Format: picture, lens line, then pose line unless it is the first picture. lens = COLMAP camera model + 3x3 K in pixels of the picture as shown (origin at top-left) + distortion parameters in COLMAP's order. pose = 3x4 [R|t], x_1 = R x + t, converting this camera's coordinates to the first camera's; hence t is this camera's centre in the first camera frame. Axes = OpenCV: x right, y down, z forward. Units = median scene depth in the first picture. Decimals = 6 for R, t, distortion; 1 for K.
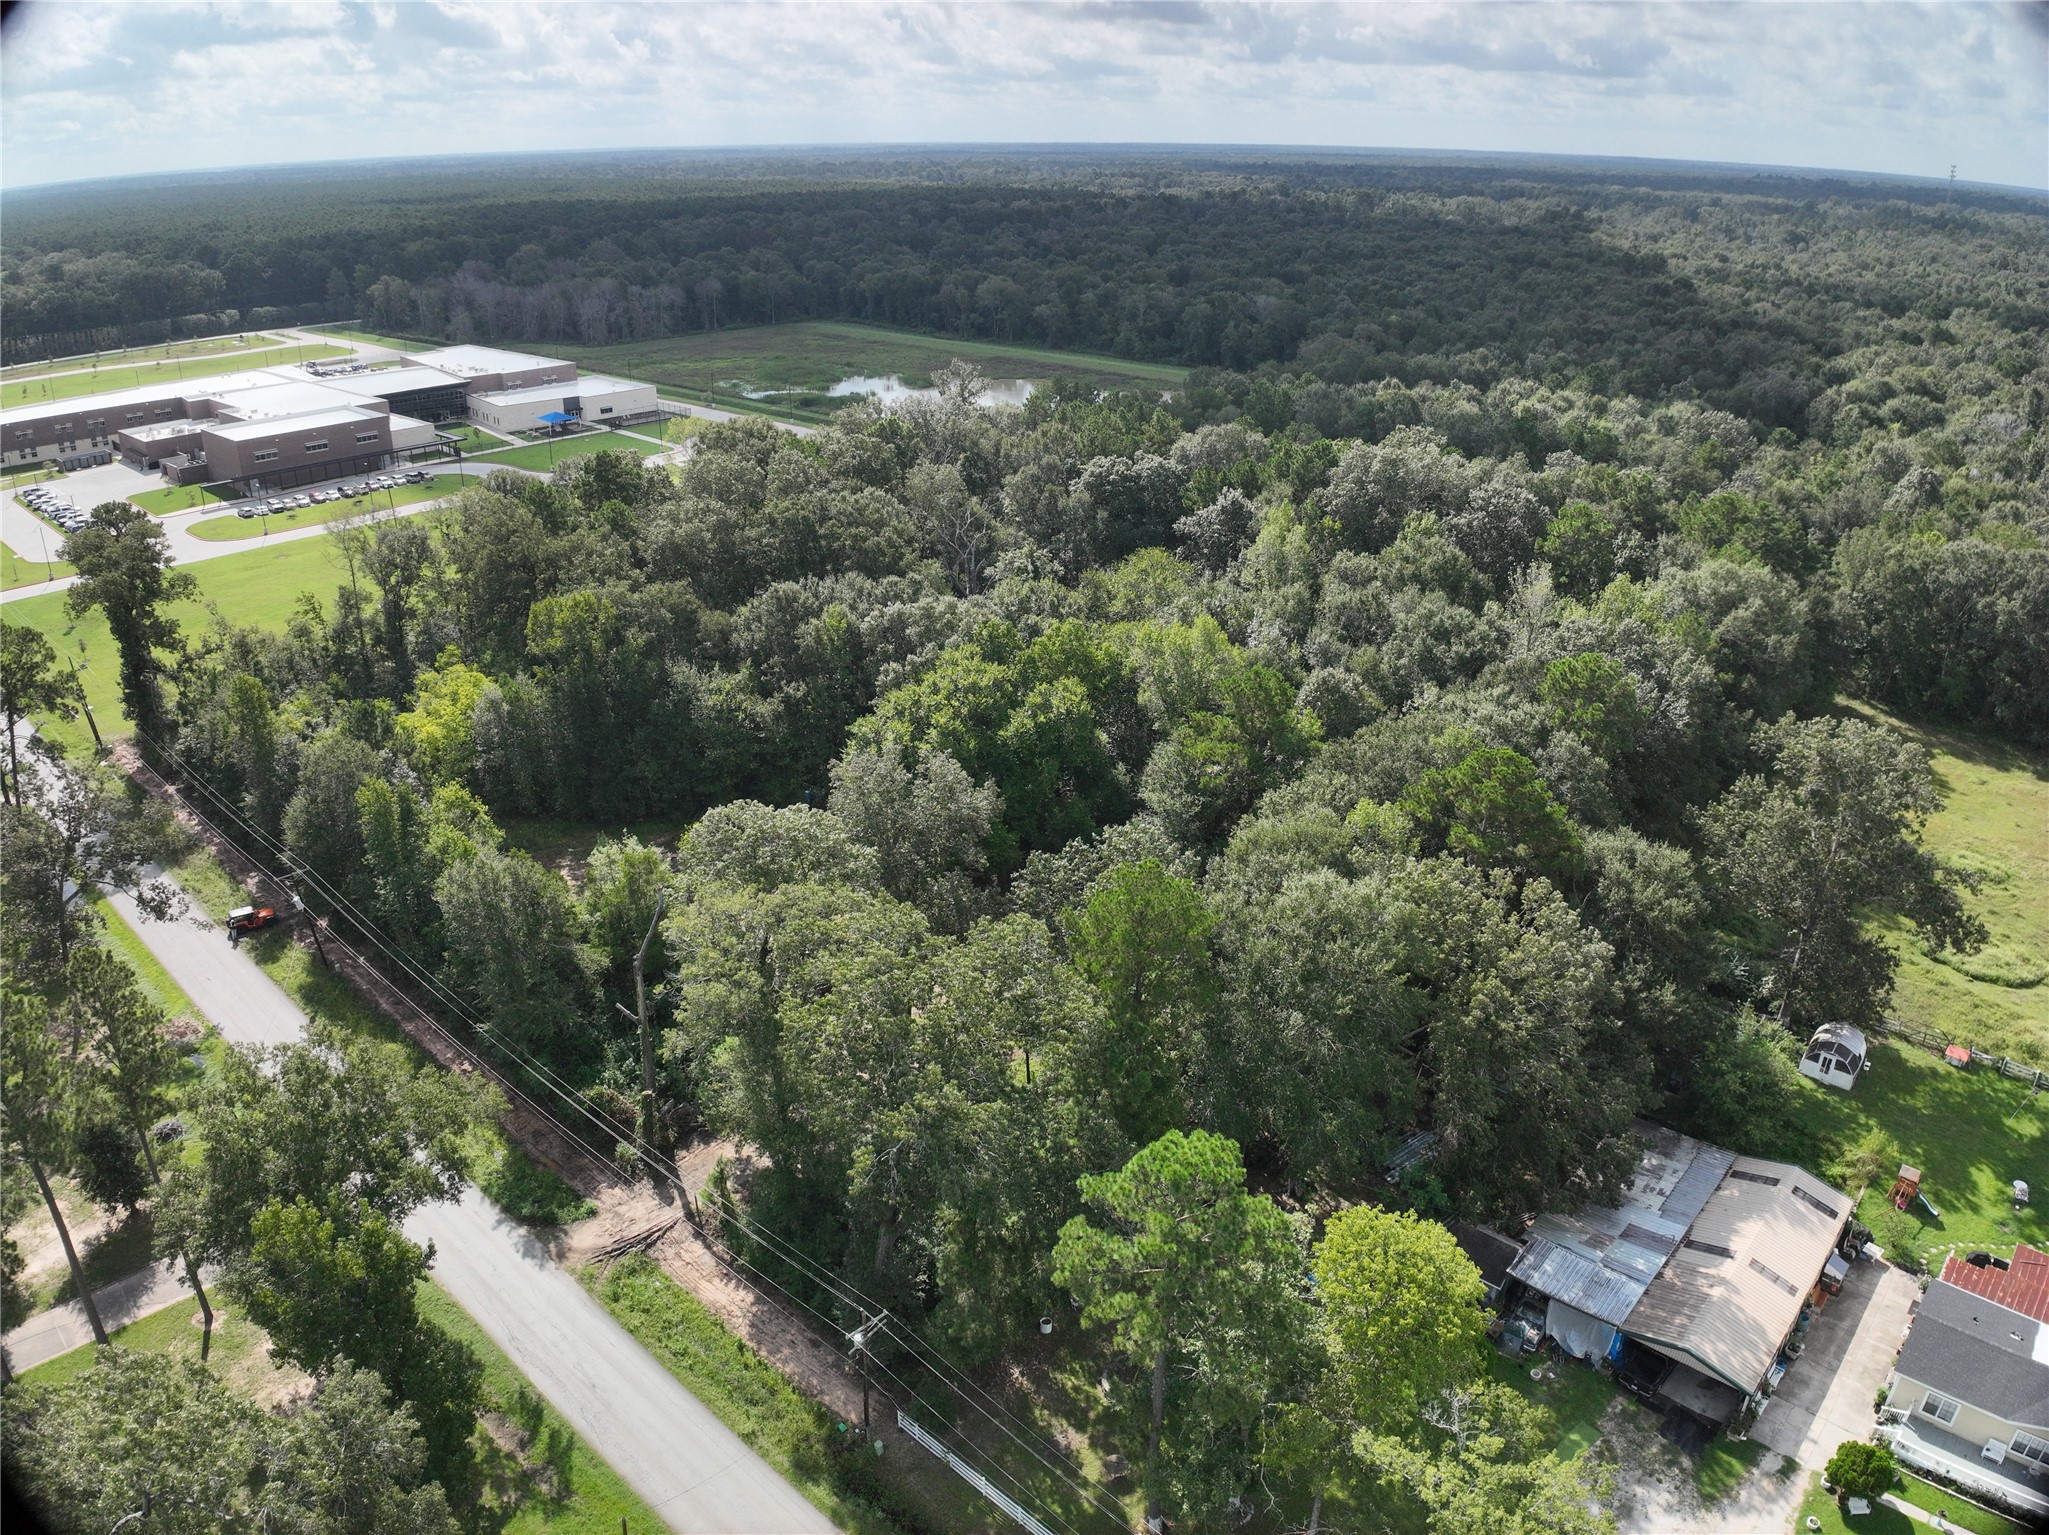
lens RADIAL K [[1436.8, 0, 1041.3], [0, 1436.8, 757.8], [0, 0, 1]] dist [-0.102304, -0.018115]
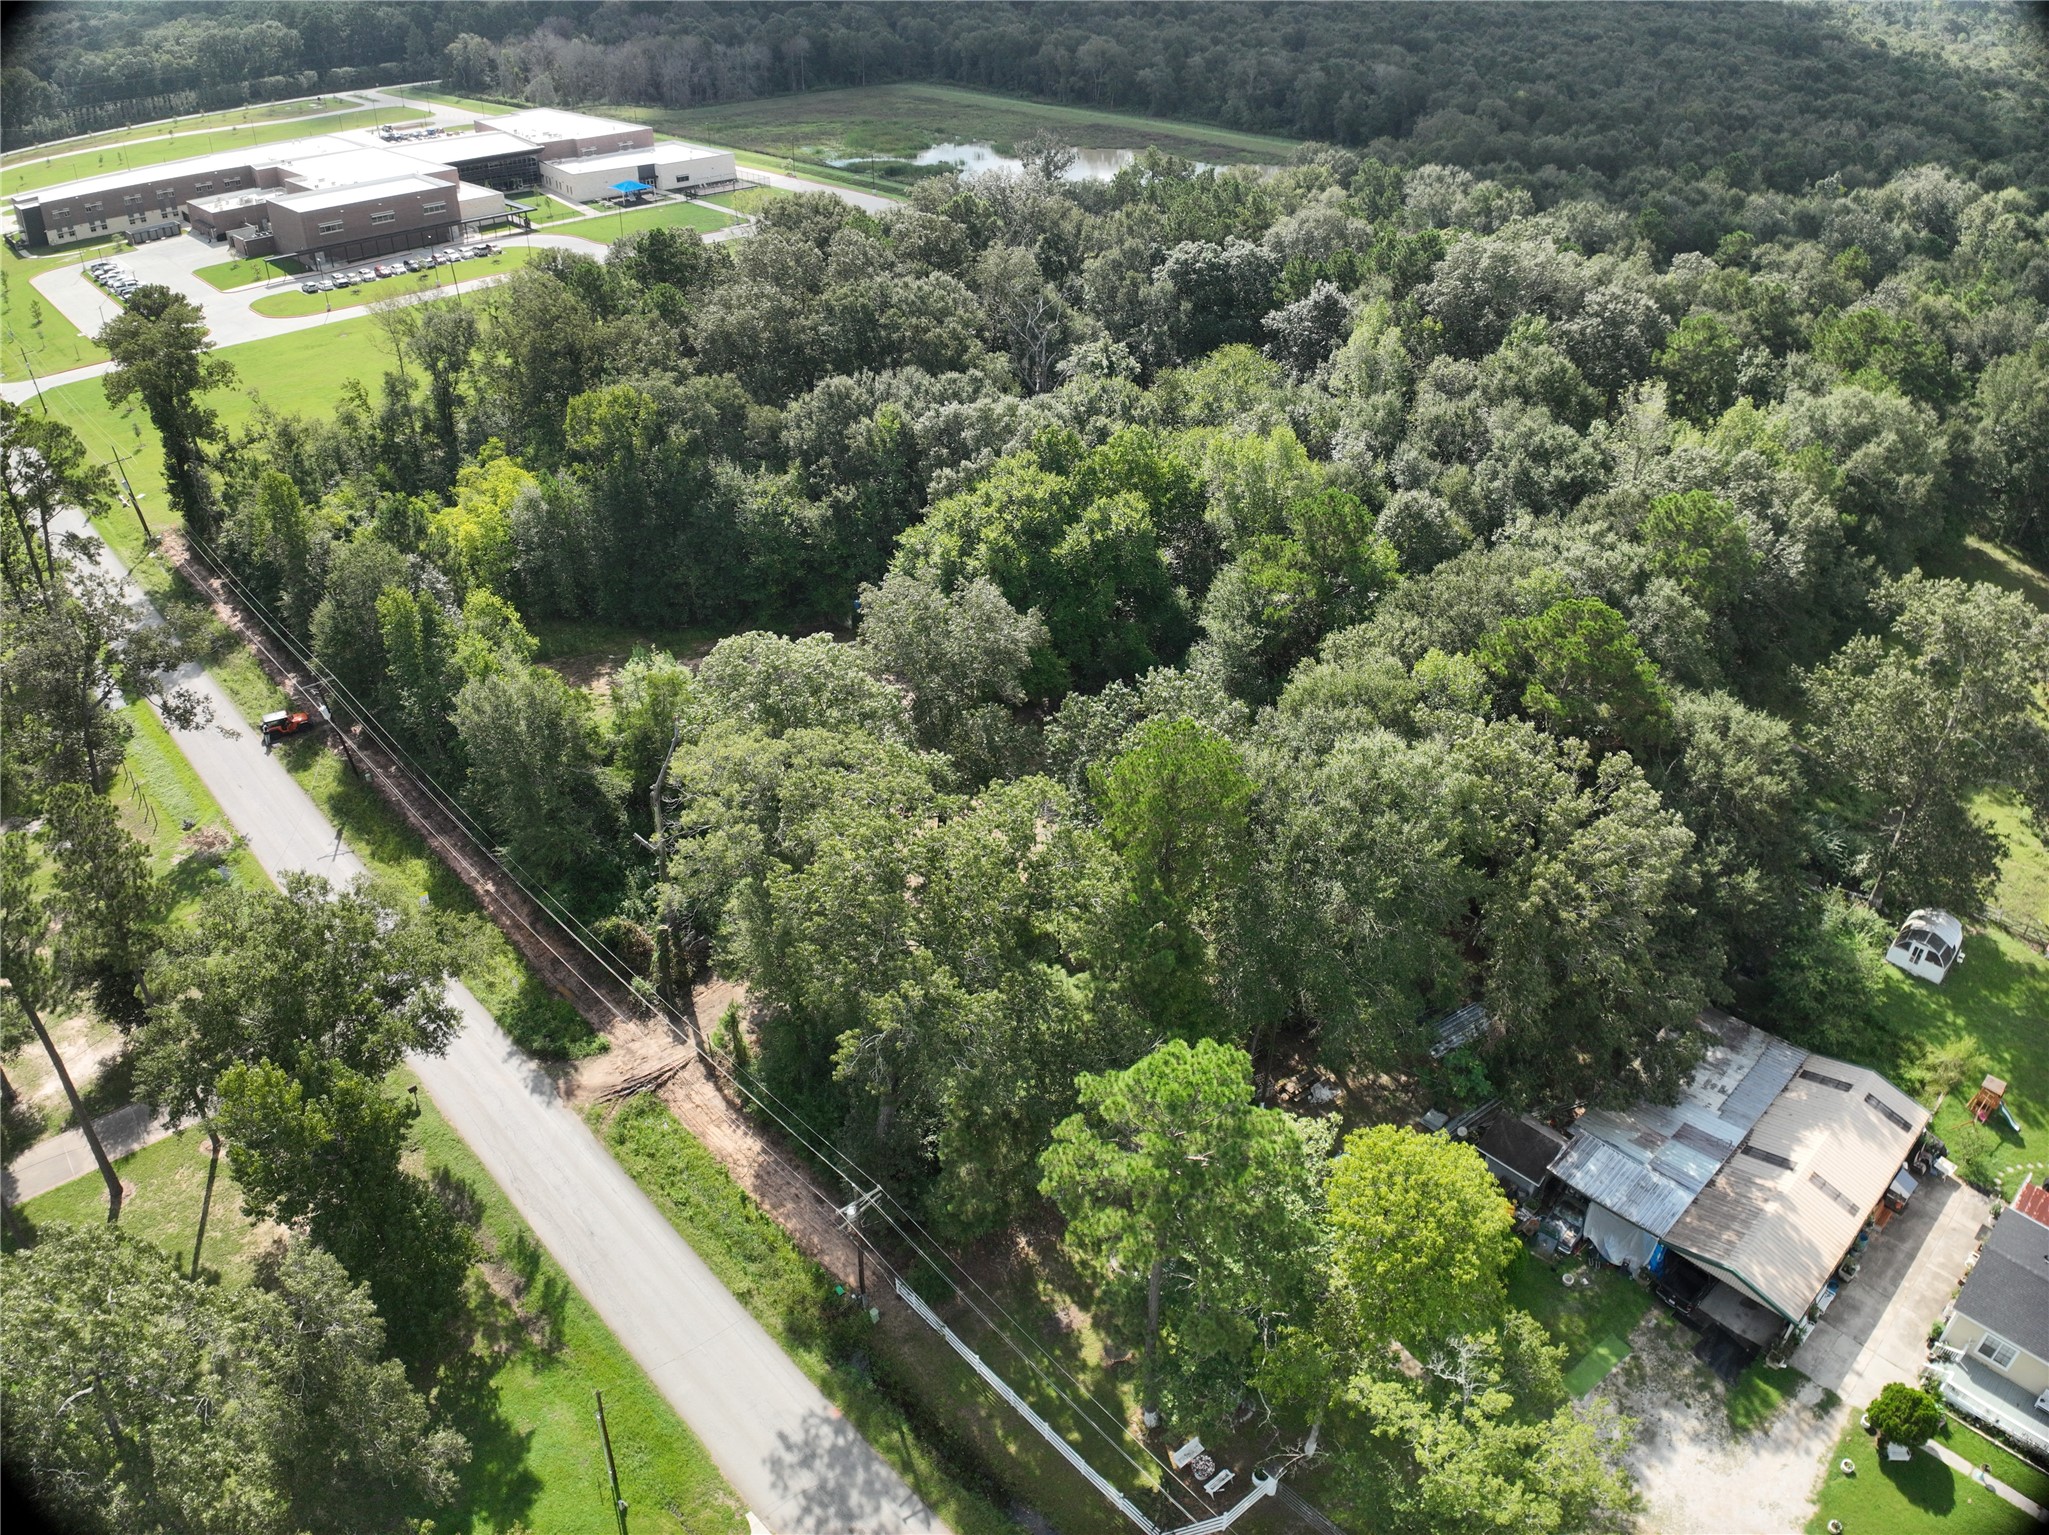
lens RADIAL K [[1436.8, 0, 1037.8], [0, 1436.8, 756.6], [0, 0, 1]] dist [-0.102304, -0.018115]
pose [[0.997157, 0.040200, -0.063727, 0.045709], [-0.030173, 0.988049, 0.151157, -0.044631], [0.069042, -0.148805, 0.986453, 0.098547]]
